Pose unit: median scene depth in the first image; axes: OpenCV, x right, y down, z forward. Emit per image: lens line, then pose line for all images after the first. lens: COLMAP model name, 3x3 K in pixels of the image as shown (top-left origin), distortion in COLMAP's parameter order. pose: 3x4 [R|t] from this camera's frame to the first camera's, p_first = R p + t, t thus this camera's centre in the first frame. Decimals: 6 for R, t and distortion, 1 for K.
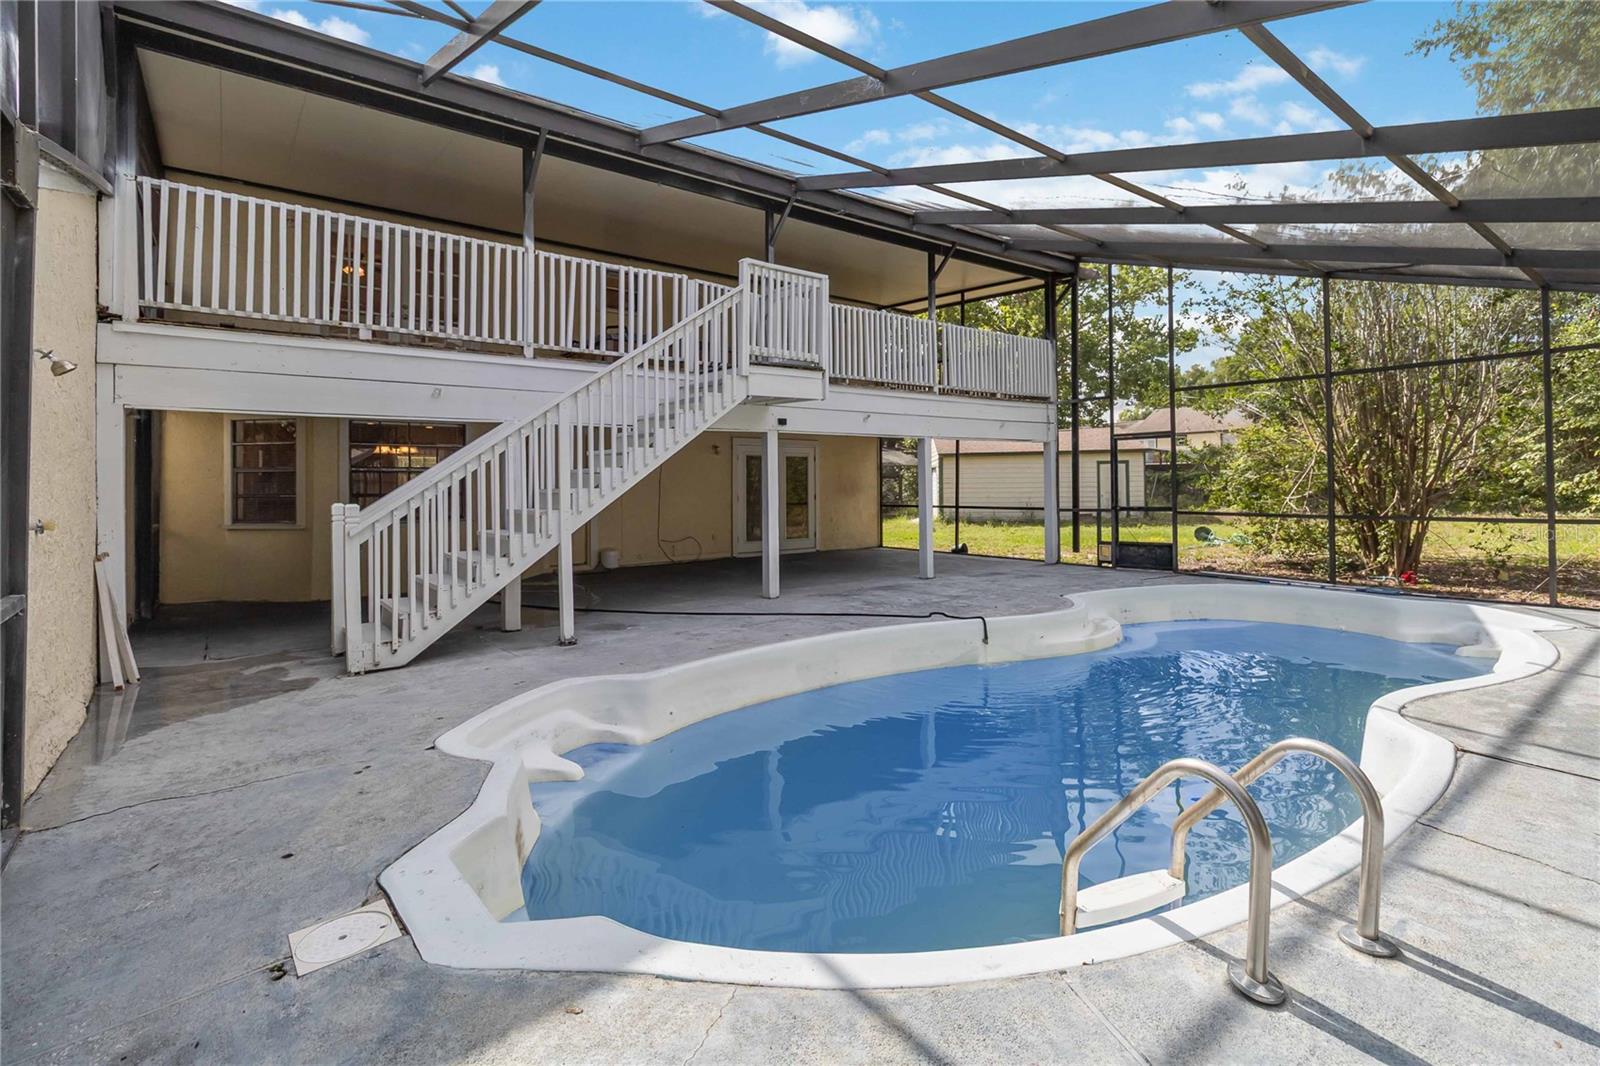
lens RADIAL K [[756.7, 0, 804.8], [0, 756.7, 469.0], [0, 0, 1]] dist [0.001151, 0.001747]
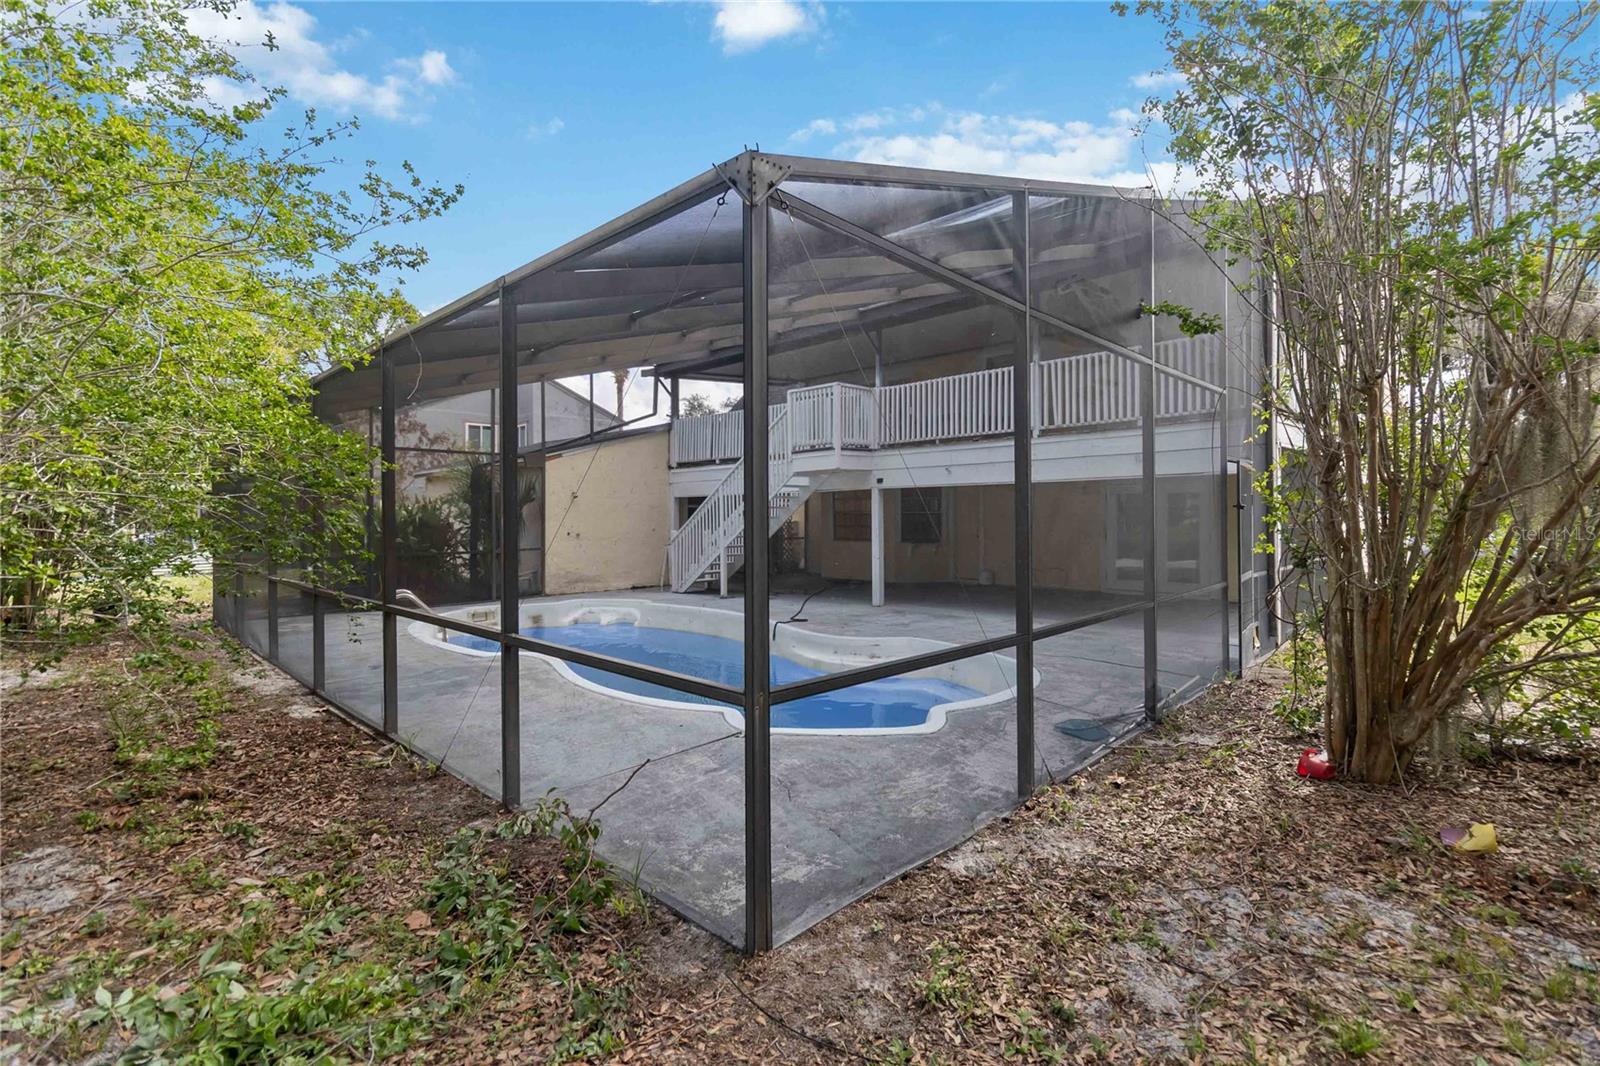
lens RADIAL K [[756.7, 0, 806.1], [0, 756.7, 519.3], [0, 0, 1]] dist [0.001151, 0.001747]
pose [[0.137387, 0.020040, -0.990315, 1.197100], [0.032479, 0.999167, 0.024726, -0.026876], [0.989985, -0.035562, 0.136621, 0.607316]]
